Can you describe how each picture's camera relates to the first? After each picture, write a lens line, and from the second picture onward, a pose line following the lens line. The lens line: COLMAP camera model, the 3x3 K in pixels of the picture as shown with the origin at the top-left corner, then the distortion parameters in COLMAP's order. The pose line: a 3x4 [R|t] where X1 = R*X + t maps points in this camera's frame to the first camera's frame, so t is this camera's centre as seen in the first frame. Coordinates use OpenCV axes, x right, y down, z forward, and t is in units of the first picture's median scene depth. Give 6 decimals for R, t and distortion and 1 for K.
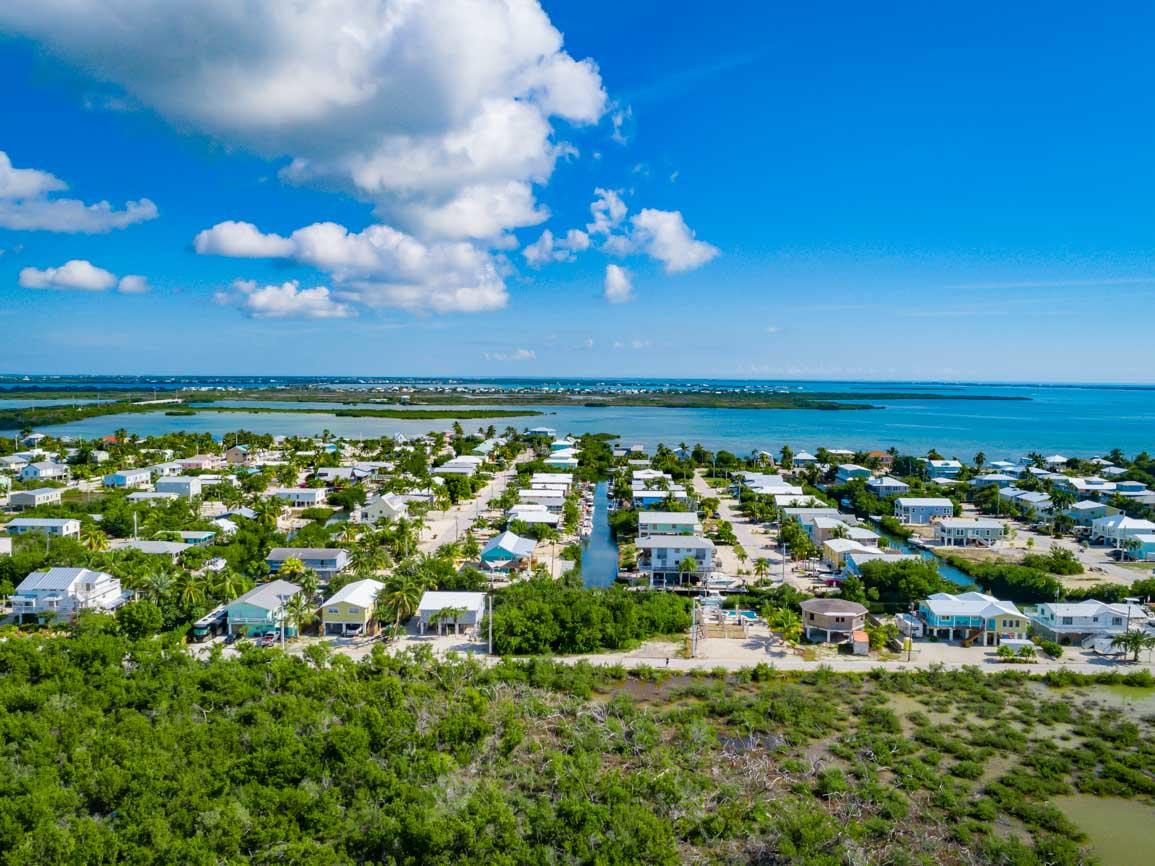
lens RADIAL K [[870.3, 0, 574.1], [0, 870.3, 477.5], [0, 0, 1]] dist [-0.023976, -0.001761]
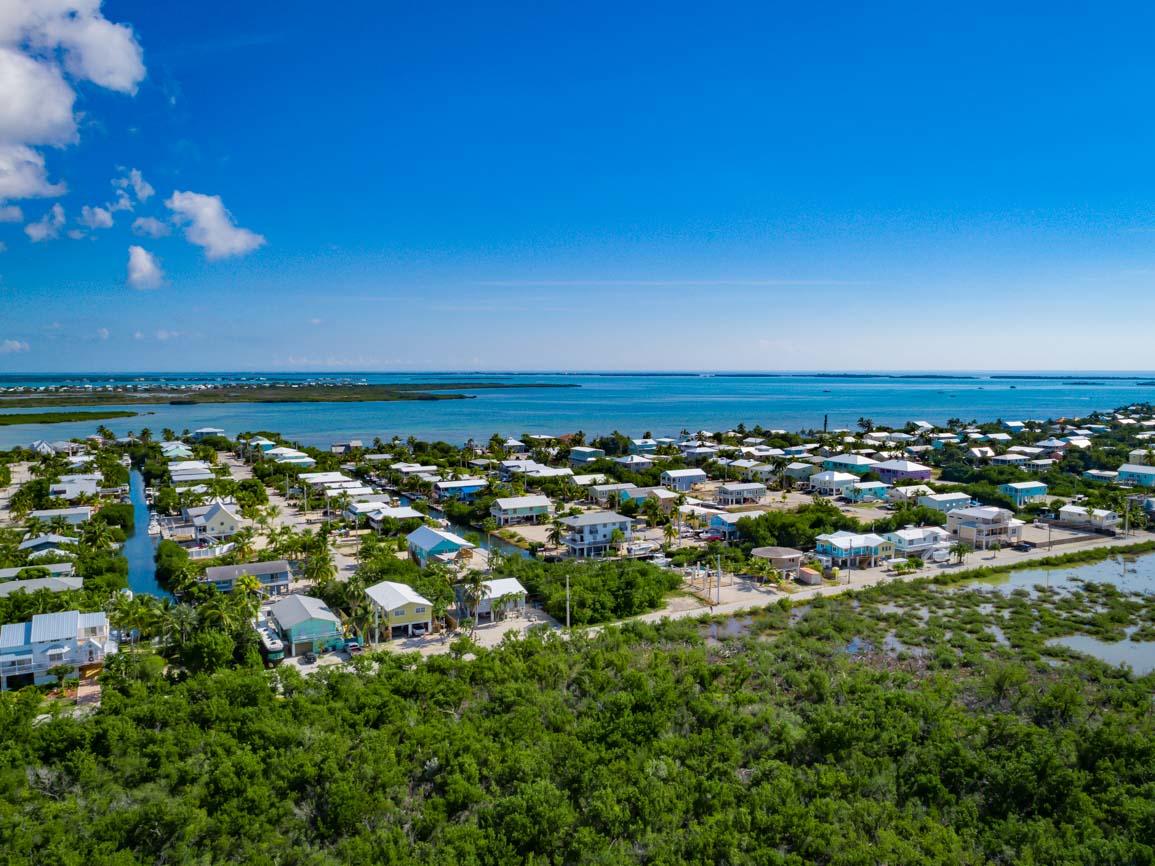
lens RADIAL K [[876.0, 0, 577.5], [0, 876.0, 433.0], [0, 0, 1]] dist [-0.028154, 0.009940]
pose [[0.867580, -0.046801, 0.495090, -0.470334], [0.067448, 0.997436, -0.023906, -0.011150], [-0.492702, 0.054133, 0.868513, 0.018809]]
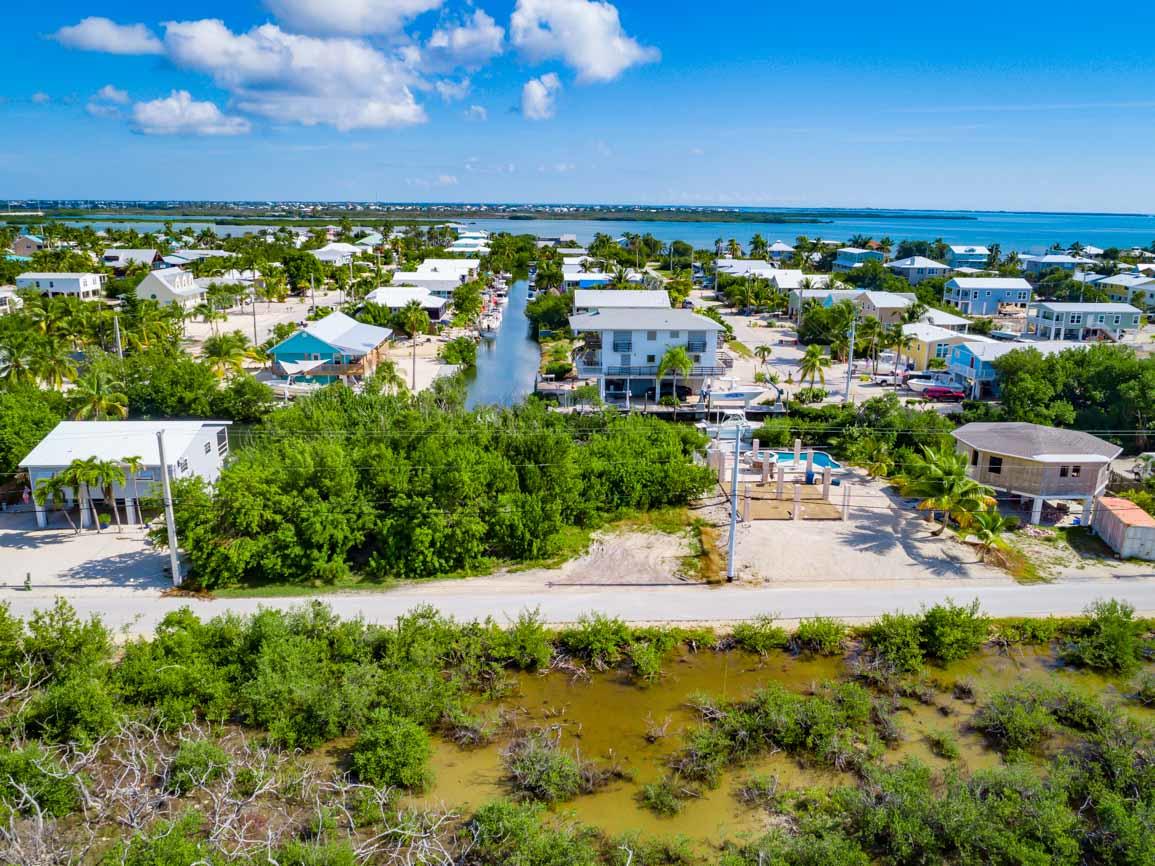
lens RADIAL K [[876.0, 0, 577.5], [0, 876.0, 433.0], [0, 0, 1]] dist [-0.028154, 0.009940]
pose [[0.996442, -0.017495, 0.082450, 0.031053], [0.005763, 0.990074, 0.140431, 0.068063], [-0.084088, -0.139456, 0.986652, 0.482979]]
